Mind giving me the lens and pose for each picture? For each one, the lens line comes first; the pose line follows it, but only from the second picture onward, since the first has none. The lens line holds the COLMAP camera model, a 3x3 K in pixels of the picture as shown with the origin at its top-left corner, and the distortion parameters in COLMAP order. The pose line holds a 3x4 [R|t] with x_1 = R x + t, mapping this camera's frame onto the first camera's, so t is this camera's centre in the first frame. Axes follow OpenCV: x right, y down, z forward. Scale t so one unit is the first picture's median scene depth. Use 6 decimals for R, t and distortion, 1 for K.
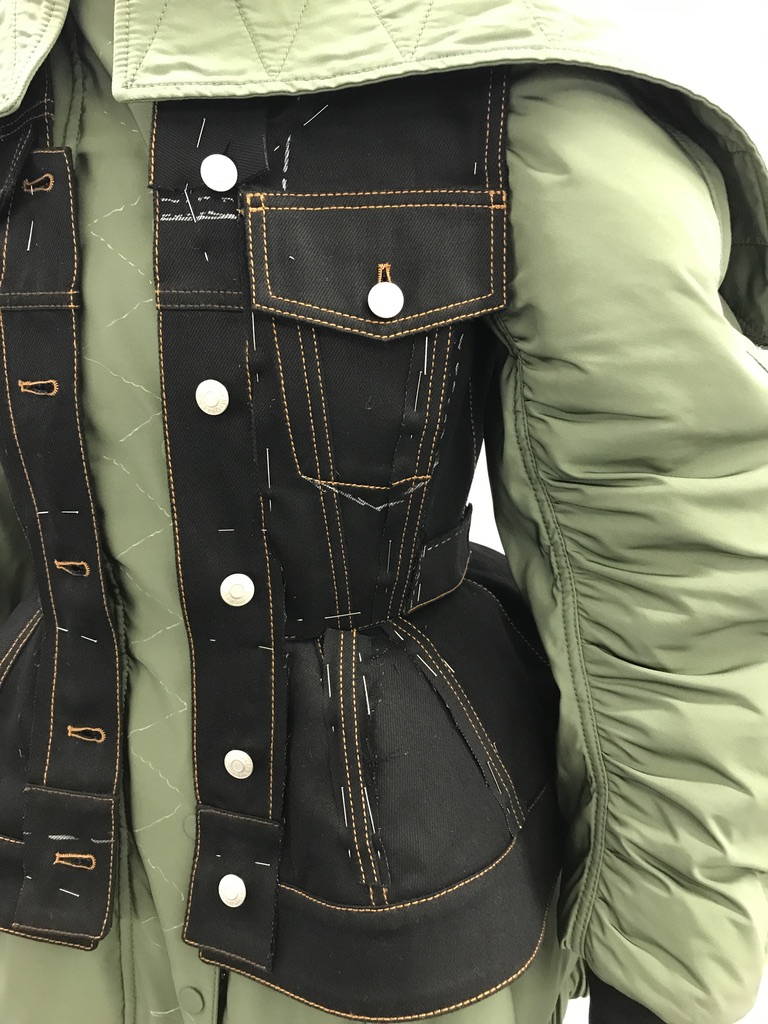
lens RADIAL K [[839.7, 0, 393.3], [0, 839.7, 506.0], [0, 0, 1]] dist [0.034098, -0.049724]
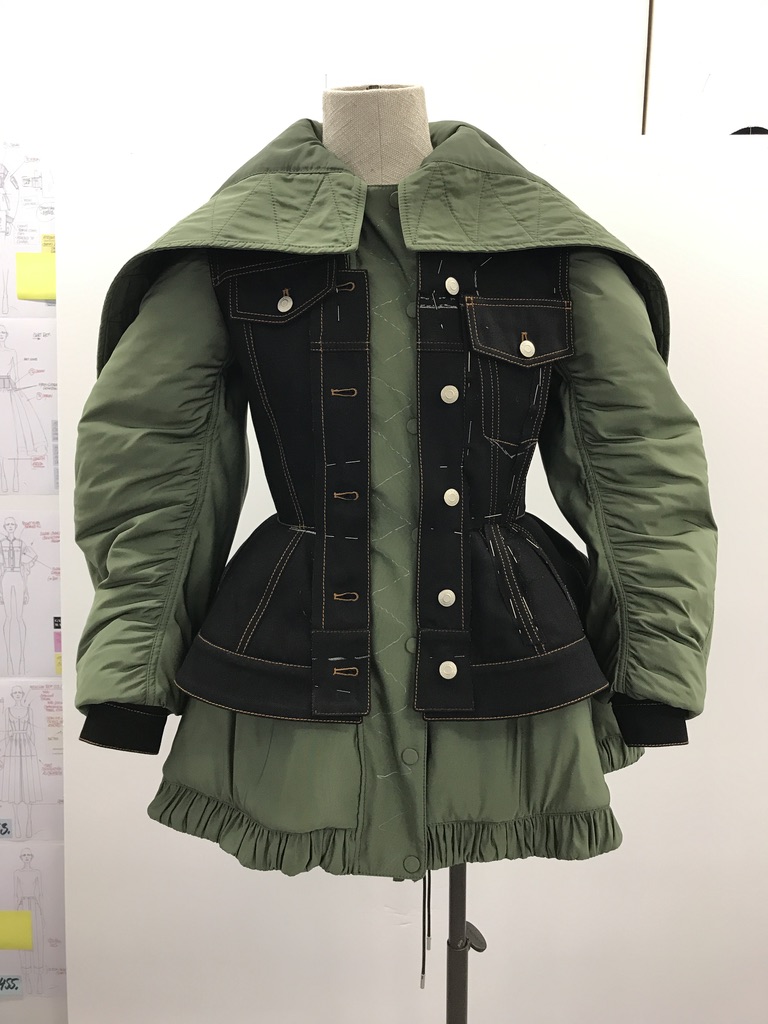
lens RADIAL K [[839.7, 0, 380.2], [0, 839.7, 509.0], [0, 0, 1]] dist [0.034098, -0.049724]
pose [[0.958169, -0.023939, 0.285199, -0.902569], [0.062212, 0.990089, -0.125907, 0.361982], [-0.279359, 0.138383, 0.950163, -0.766494]]
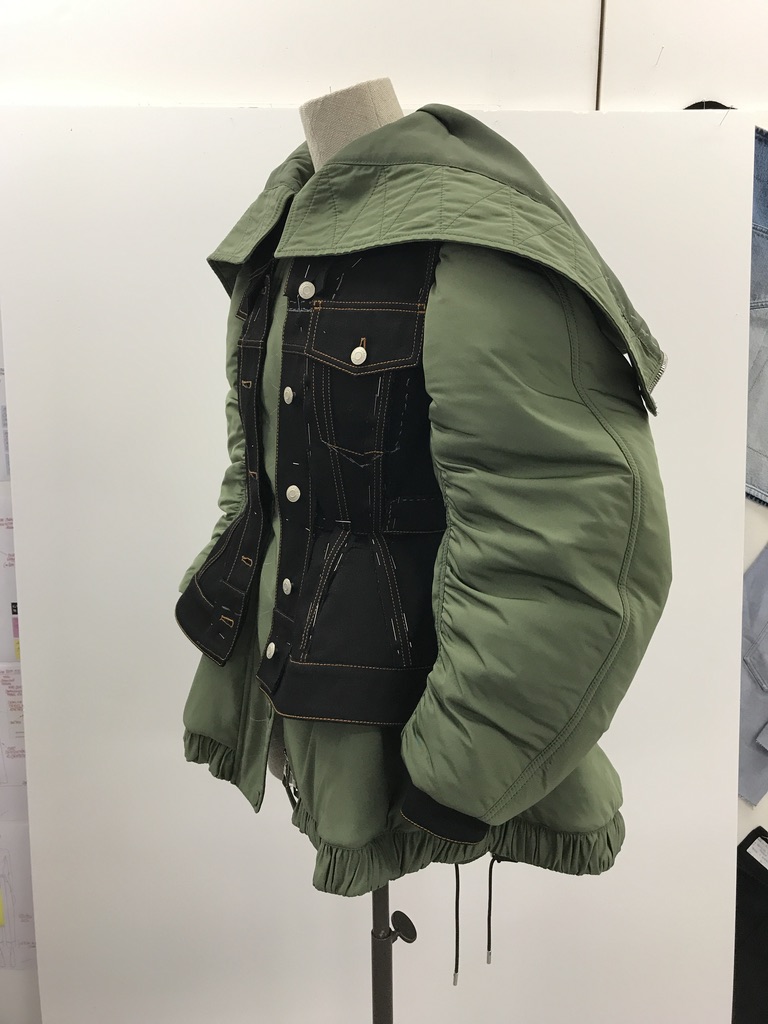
lens RADIAL K [[839.7, 0, 387.7], [0, 839.7, 518.4], [0, 0, 1]] dist [0.034098, -0.049724]
pose [[0.782335, 0.192990, -0.592205, 1.214363], [-0.219004, 0.975307, 0.028520, 0.052835], [0.583086, 0.107383, 0.805283, -0.480407]]
